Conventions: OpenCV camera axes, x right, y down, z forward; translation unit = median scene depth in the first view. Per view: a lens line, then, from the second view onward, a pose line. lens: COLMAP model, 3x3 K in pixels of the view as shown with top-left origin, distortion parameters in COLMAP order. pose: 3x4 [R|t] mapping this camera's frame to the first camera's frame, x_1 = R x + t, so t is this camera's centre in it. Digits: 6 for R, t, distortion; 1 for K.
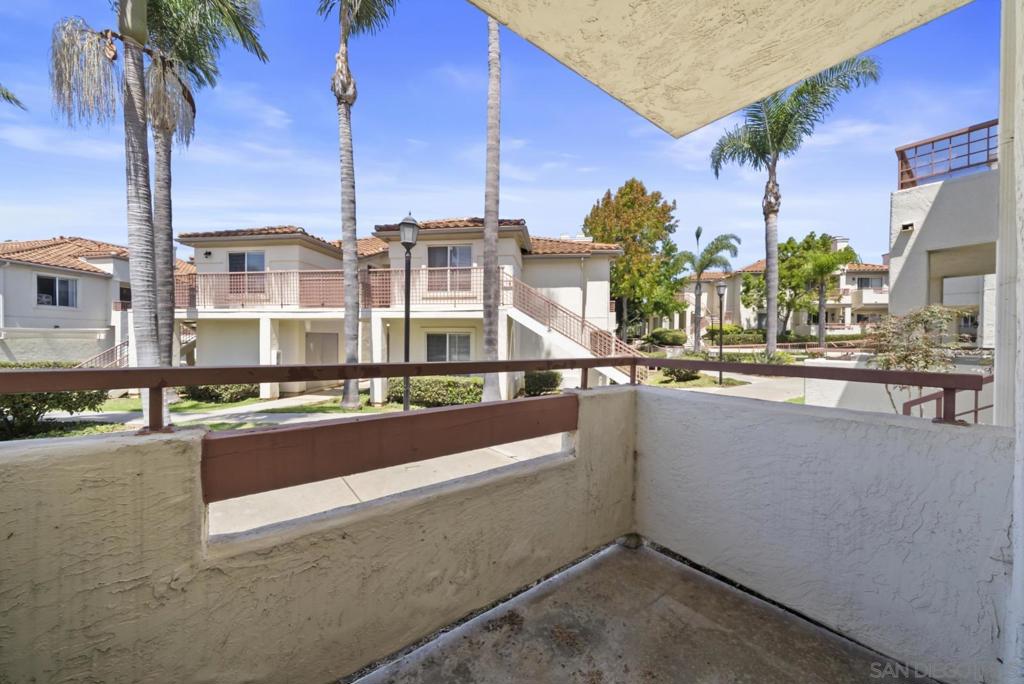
lens RADIAL K [[355.1, 0, 506.9], [0, 355.1, 341.9], [0, 0, 1]] dist [-0.000092, -0.000018]
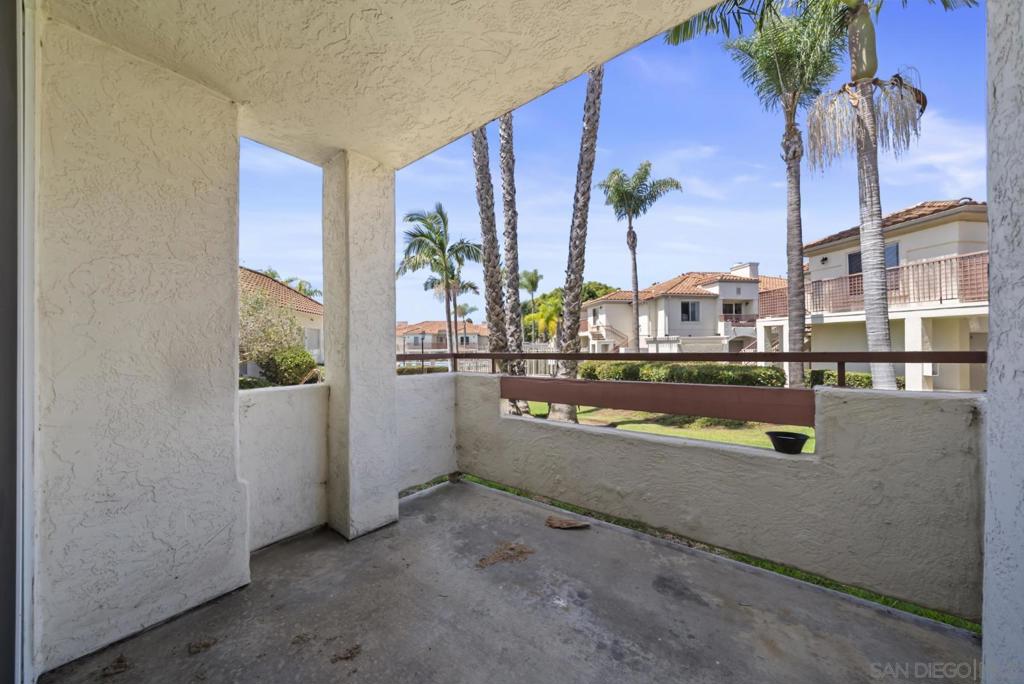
lens RADIAL K [[355.1, 0, 511.3], [0, 355.1, 340.8], [0, 0, 1]] dist [-0.000092, -0.000018]
pose [[0.282373, -0.015803, -0.959174, -0.118015], [0.001658, 0.999871, -0.015986, 0.000555], [0.959303, 0.002923, 0.282363, -0.158631]]
